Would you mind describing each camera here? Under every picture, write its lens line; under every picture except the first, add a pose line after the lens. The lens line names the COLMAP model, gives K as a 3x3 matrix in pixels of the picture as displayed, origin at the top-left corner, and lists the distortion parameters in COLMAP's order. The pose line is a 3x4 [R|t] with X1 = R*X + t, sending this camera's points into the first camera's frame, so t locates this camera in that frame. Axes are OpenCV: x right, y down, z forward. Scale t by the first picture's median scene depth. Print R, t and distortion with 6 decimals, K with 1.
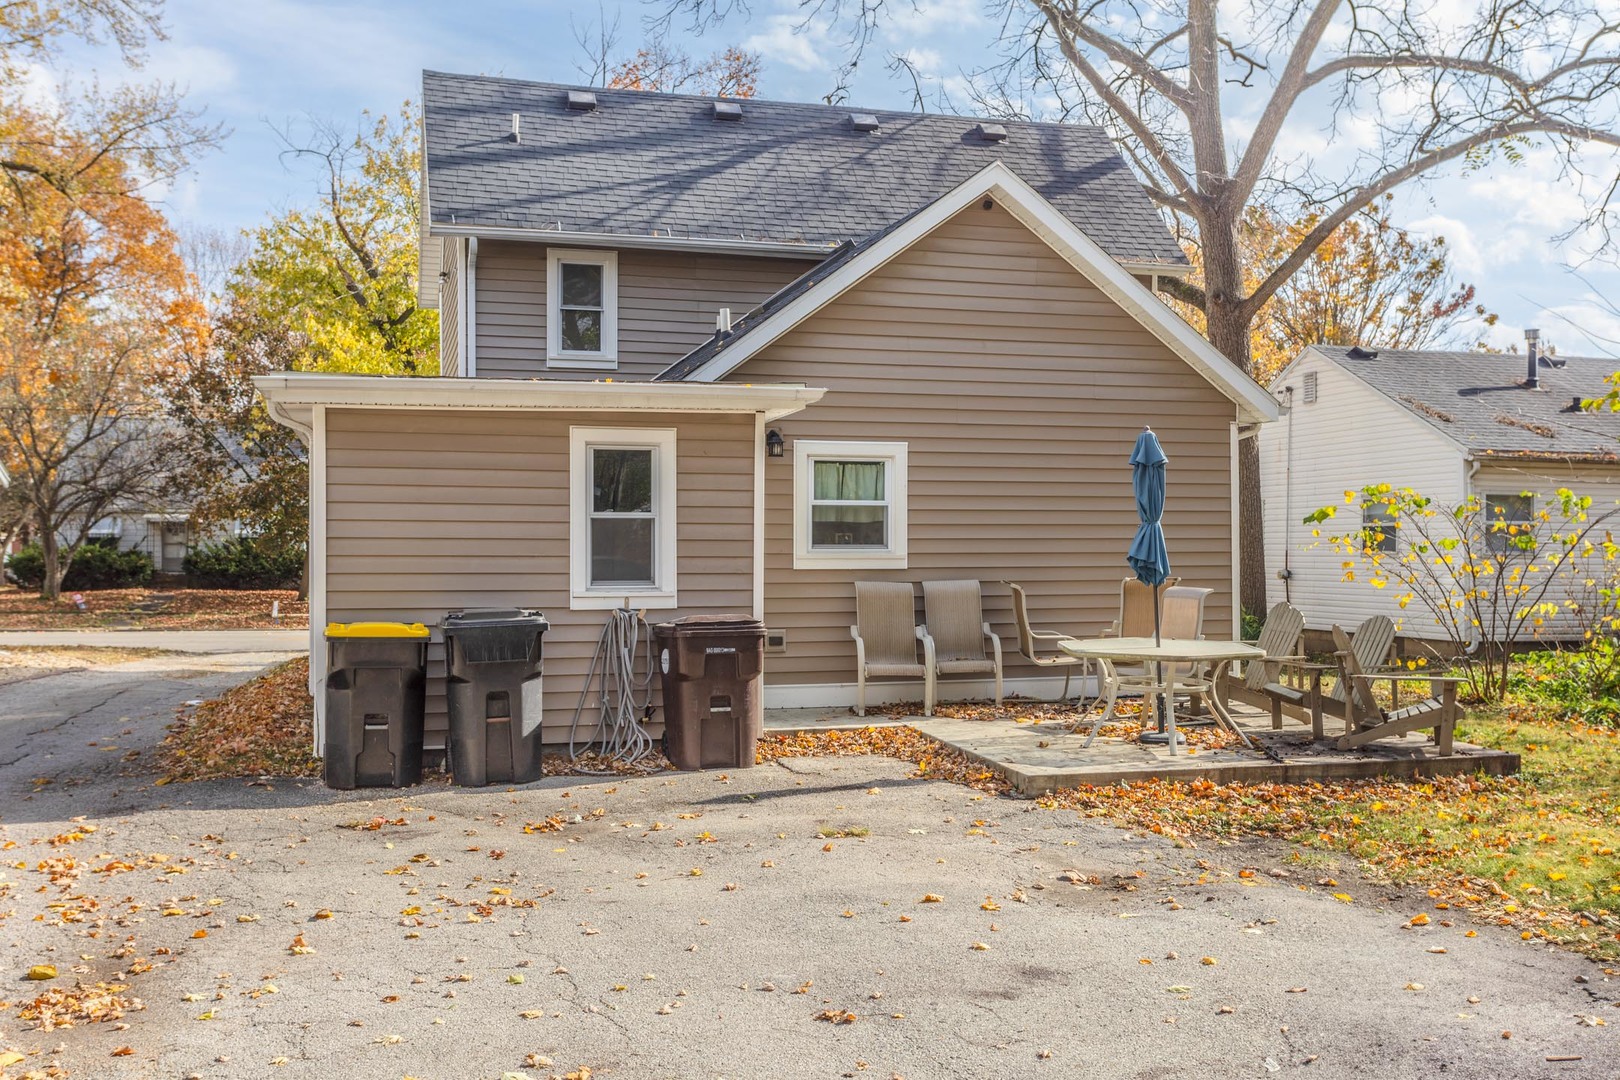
lens RADIAL K [[1591.5, 0, 810.0], [0, 1591.5, 540.0], [0, 0, 1]] dist [0.000433, -0.000344]
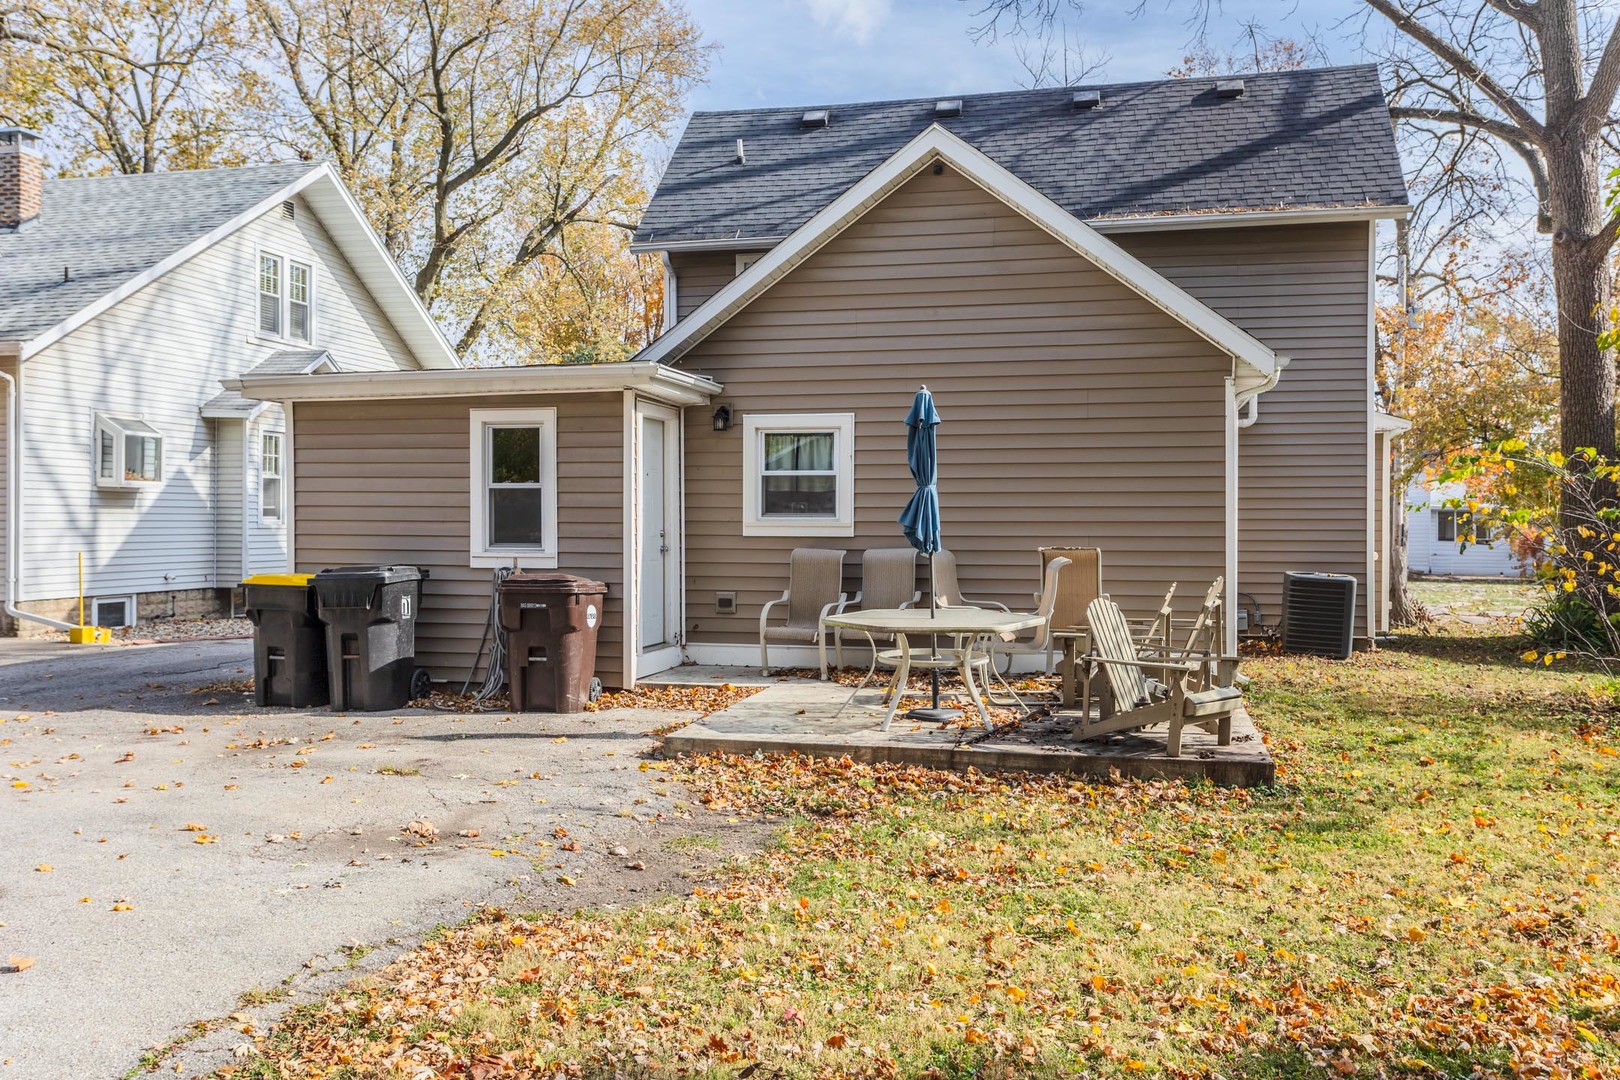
lens RADIAL K [[1401.2, 0, 810.0], [0, 1401.2, 540.0], [0, 0, 1]] dist [0.005285, 0.008609]
pose [[0.861562, 0.007836, -0.507592, 0.496607], [-0.001804, 0.999922, 0.012375, 0.009117], [0.507650, -0.009747, 0.861509, 0.210496]]
